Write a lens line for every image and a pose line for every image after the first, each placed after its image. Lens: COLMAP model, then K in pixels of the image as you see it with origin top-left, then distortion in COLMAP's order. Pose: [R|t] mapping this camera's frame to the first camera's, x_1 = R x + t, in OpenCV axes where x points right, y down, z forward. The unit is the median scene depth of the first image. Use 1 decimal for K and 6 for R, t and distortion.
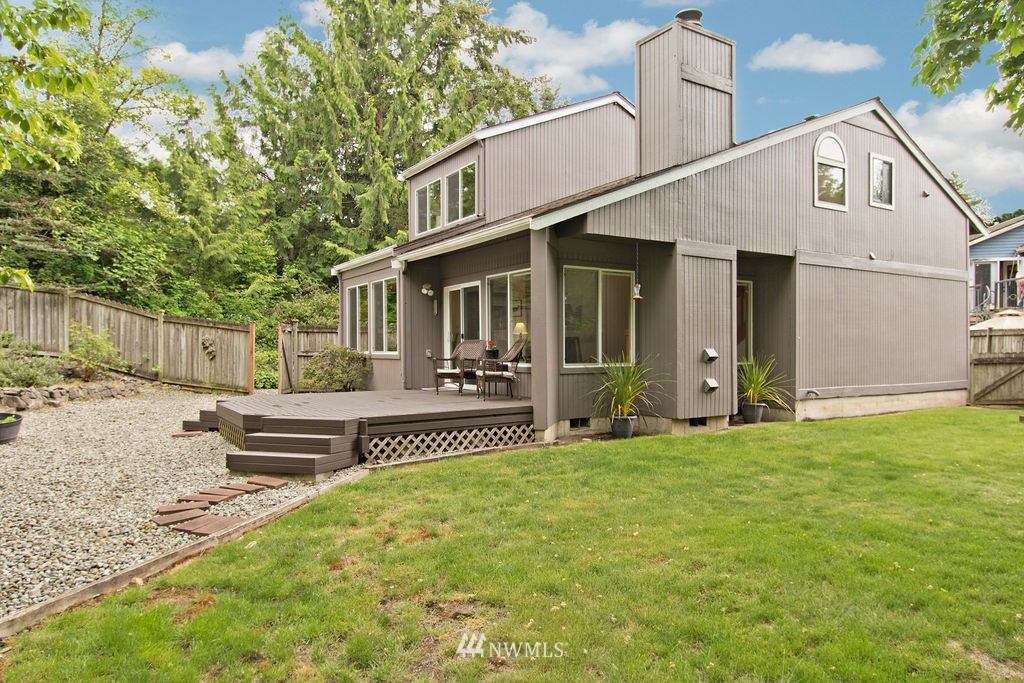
lens RADIAL K [[657.6, 0, 512.0], [0, 657.6, 341.5], [0, 0, 1]] dist [-0.000797, -0.000103]
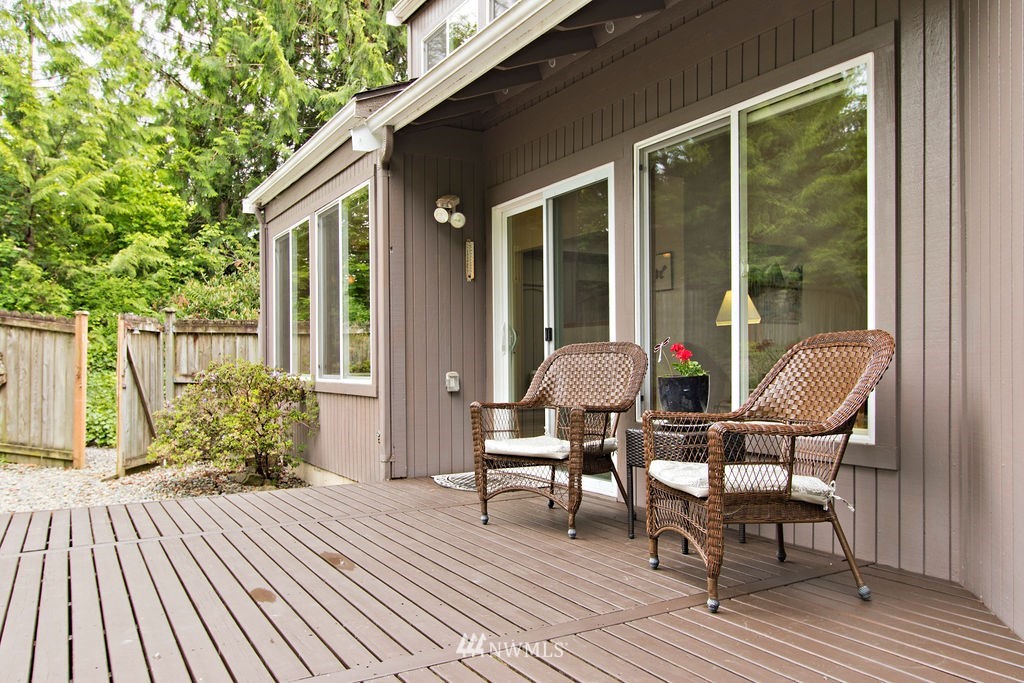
lens RADIAL K [[753.3, 0, 512.0], [0, 753.3, 341.5], [0, 0, 1]] dist [0.093691, 0.001454]
pose [[0.999346, -0.001841, -0.036108, -0.069851], [0.001109, 0.999793, -0.020303, 0.003169], [0.036137, 0.020250, 0.999142, 0.515908]]
